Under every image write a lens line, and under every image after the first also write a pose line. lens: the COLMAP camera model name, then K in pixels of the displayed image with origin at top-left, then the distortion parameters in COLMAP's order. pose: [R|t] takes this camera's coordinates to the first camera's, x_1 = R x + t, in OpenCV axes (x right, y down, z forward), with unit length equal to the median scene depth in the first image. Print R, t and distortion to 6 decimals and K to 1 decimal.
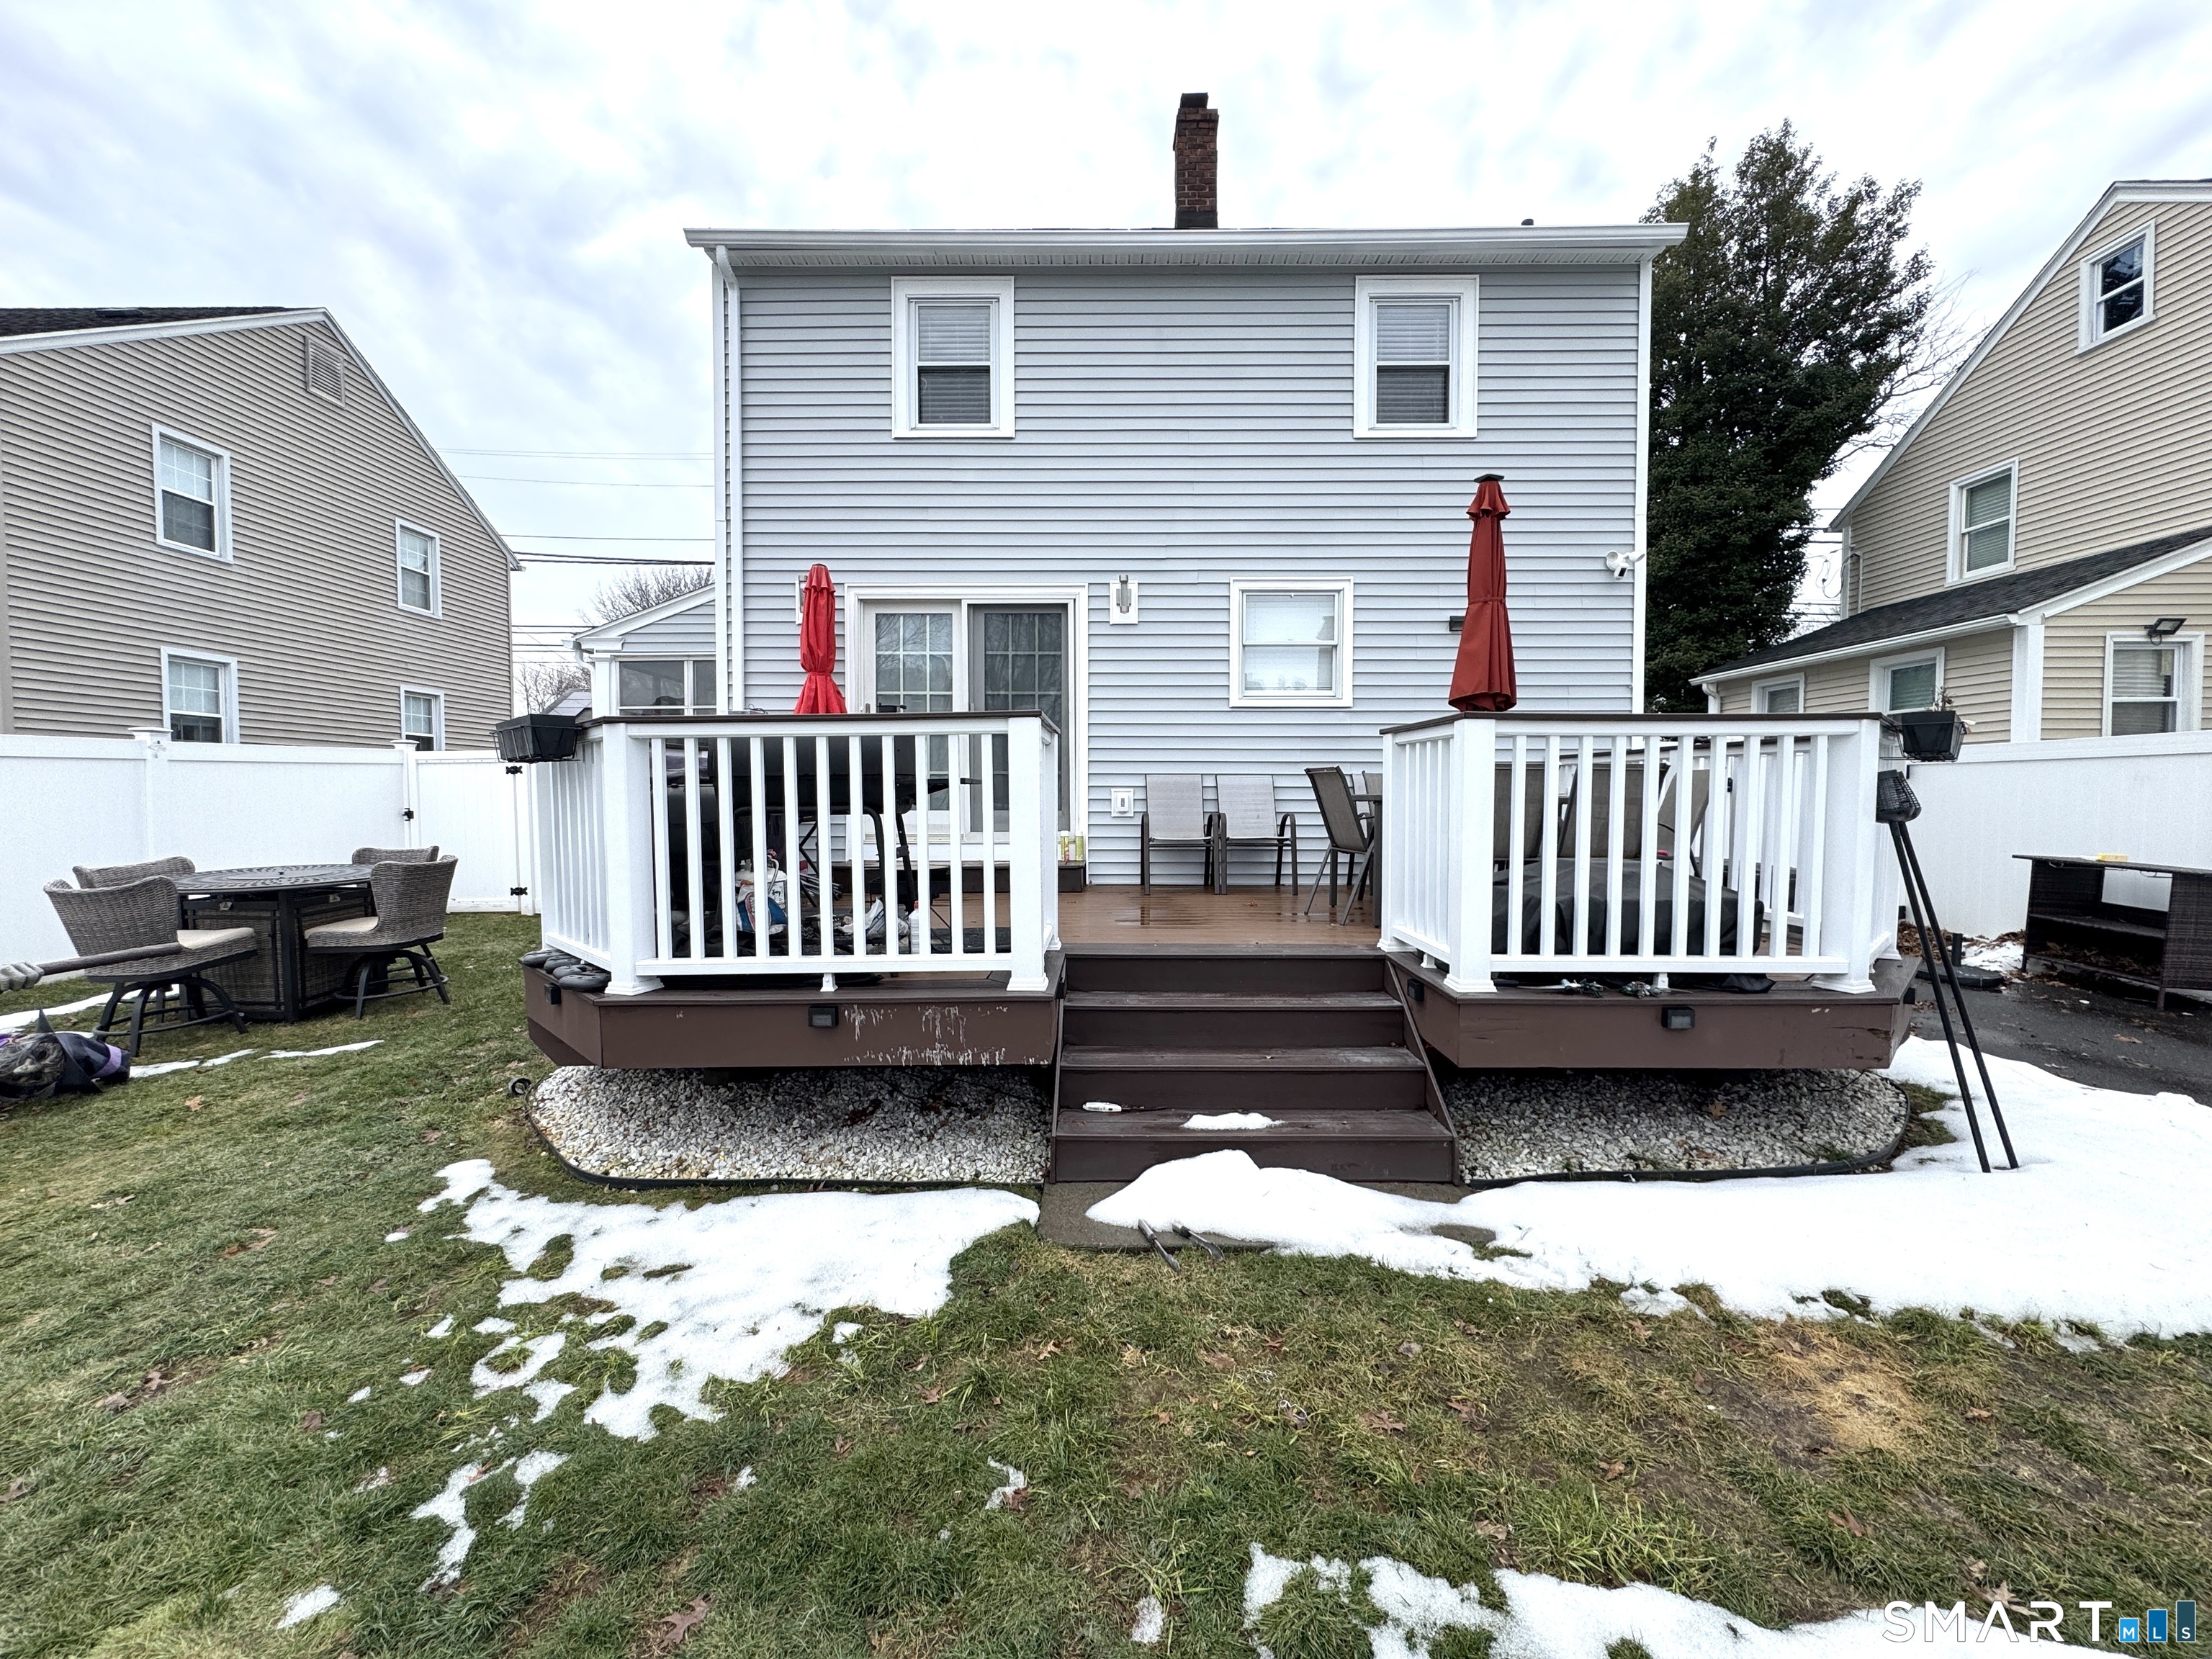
lens RADIAL K [[882.0, 0, 1097.0], [0, 882.0, 822.4], [0, 0, 1]] dist [-0.001084, 0.000030]
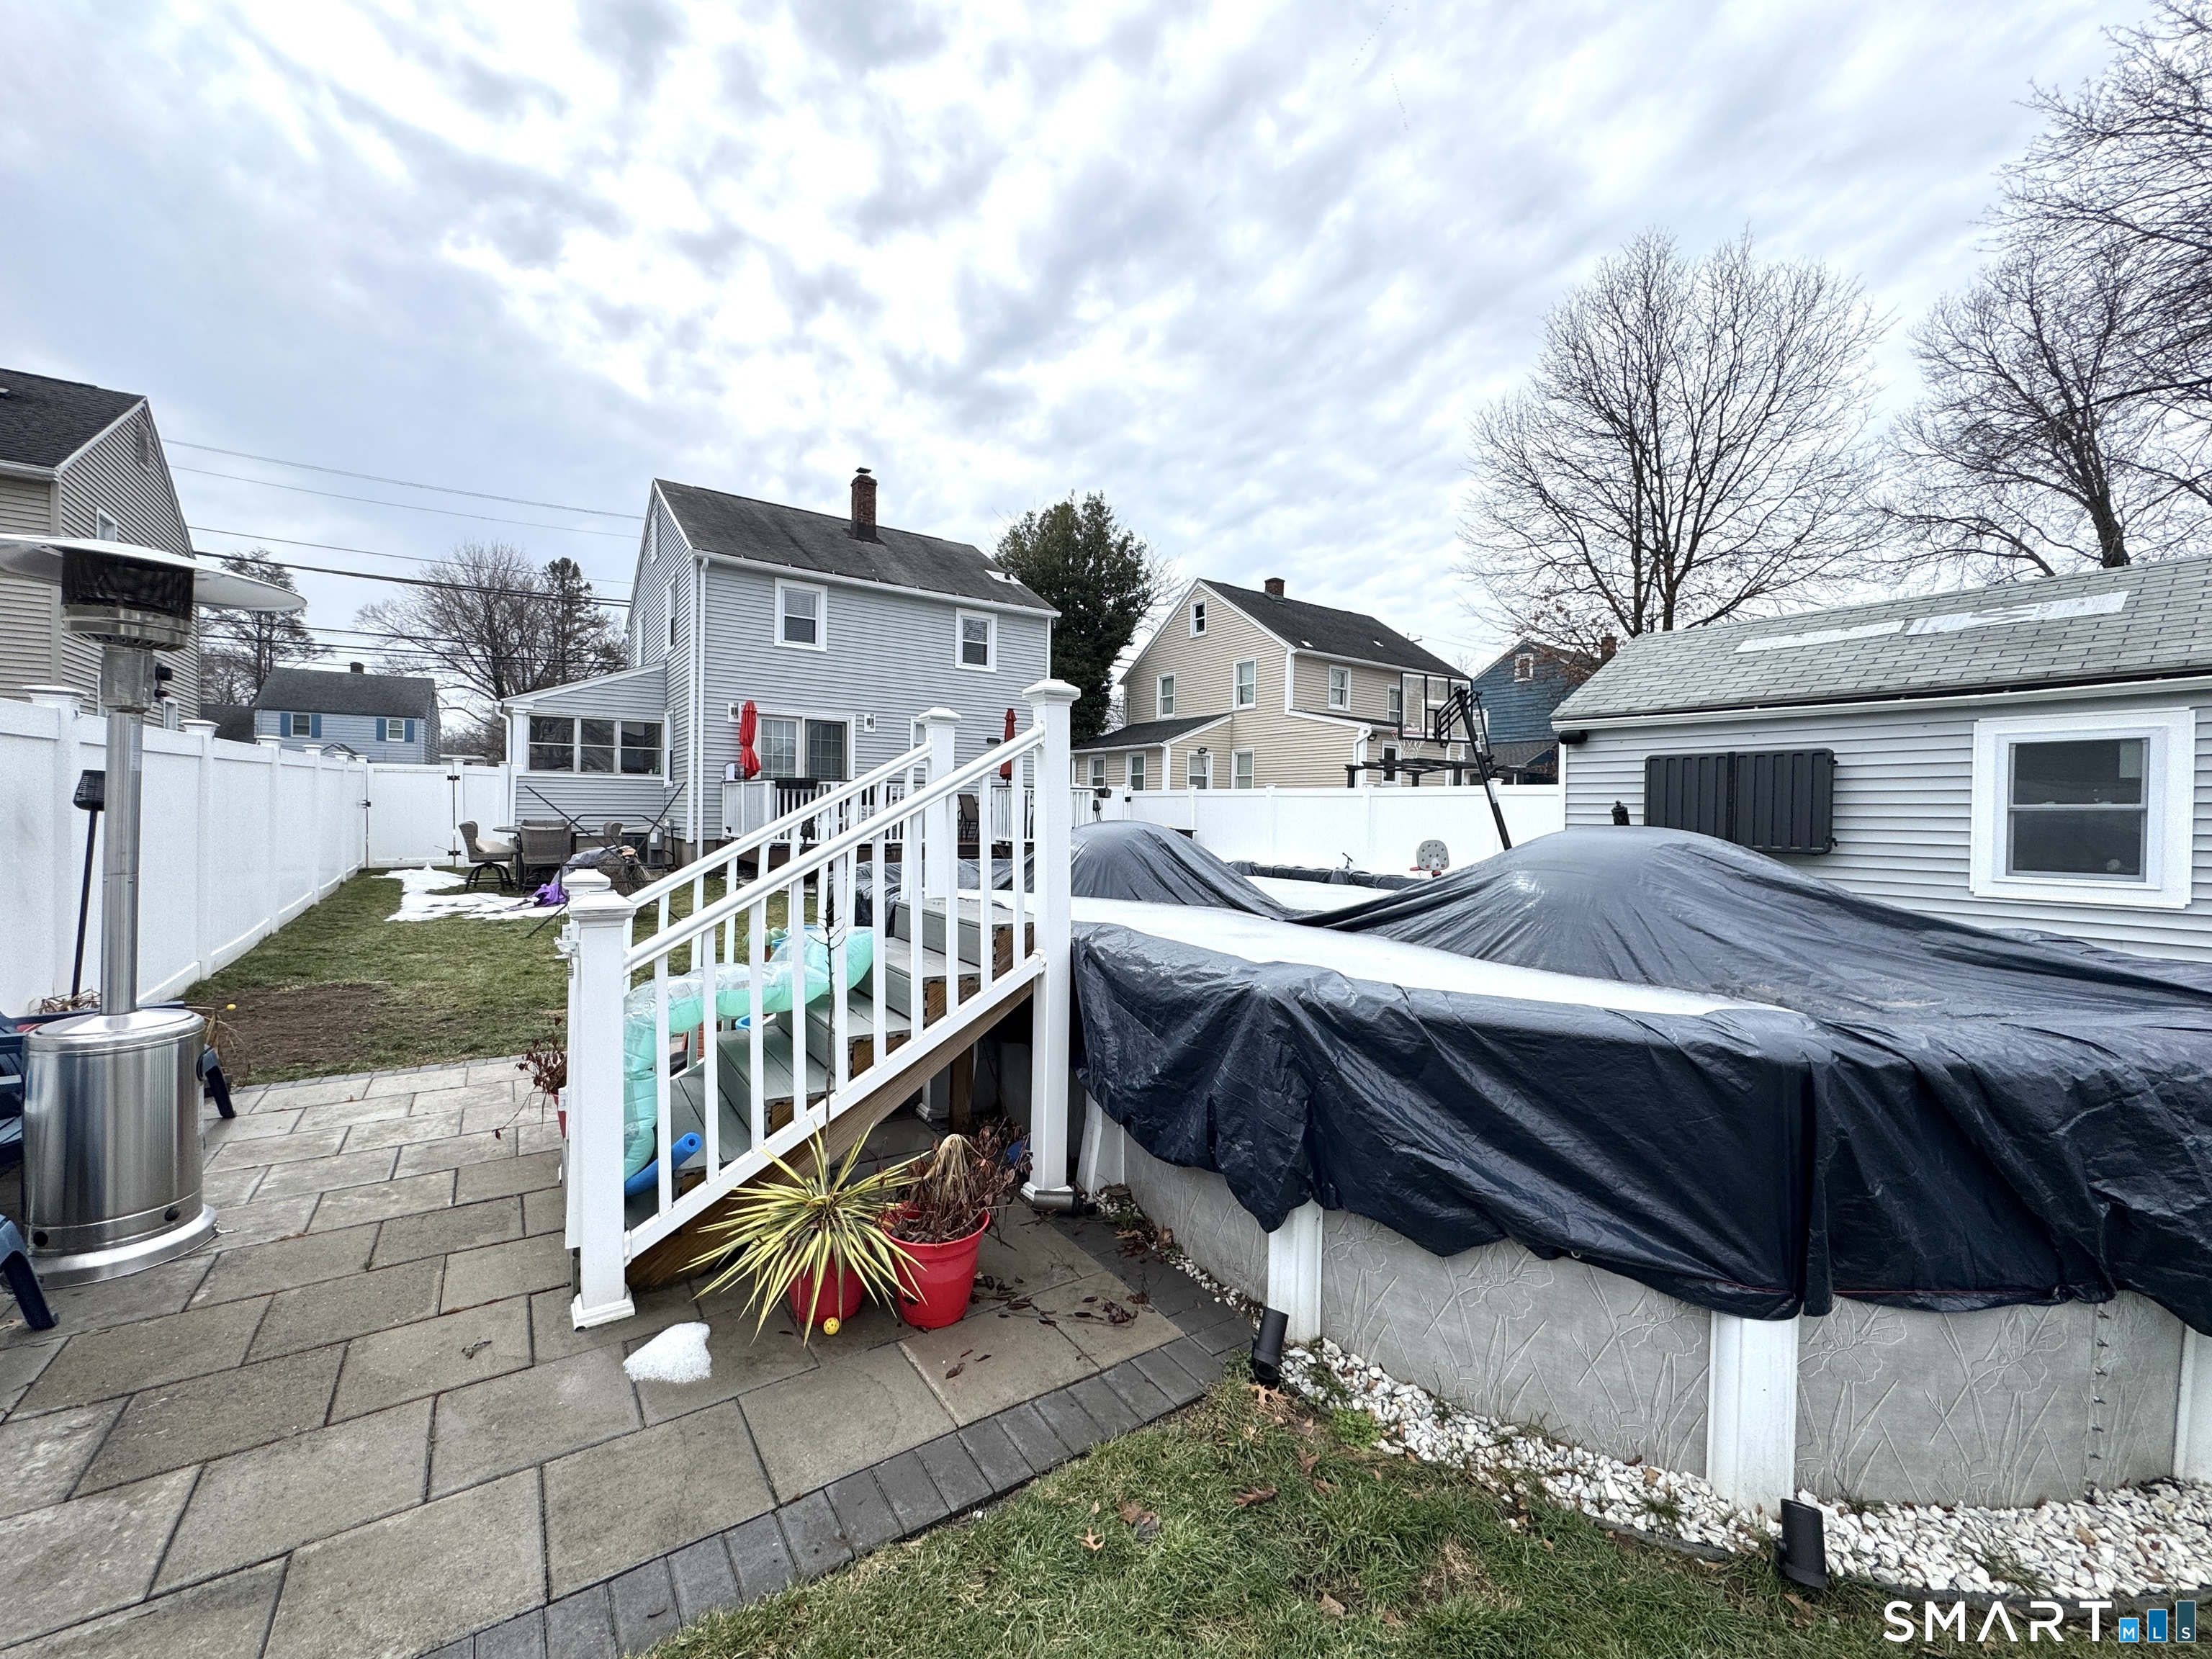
lens RADIAL K [[882.0, 0, 1101.4], [0, 882.0, 825.9], [0, 0, 1]] dist [-0.001084, 0.000030]
pose [[0.807853, 0.006894, 0.589344, -0.532277], [0.000366, 0.999926, -0.012199, 0.039543], [-0.589384, 0.010071, 0.807790, -0.810807]]
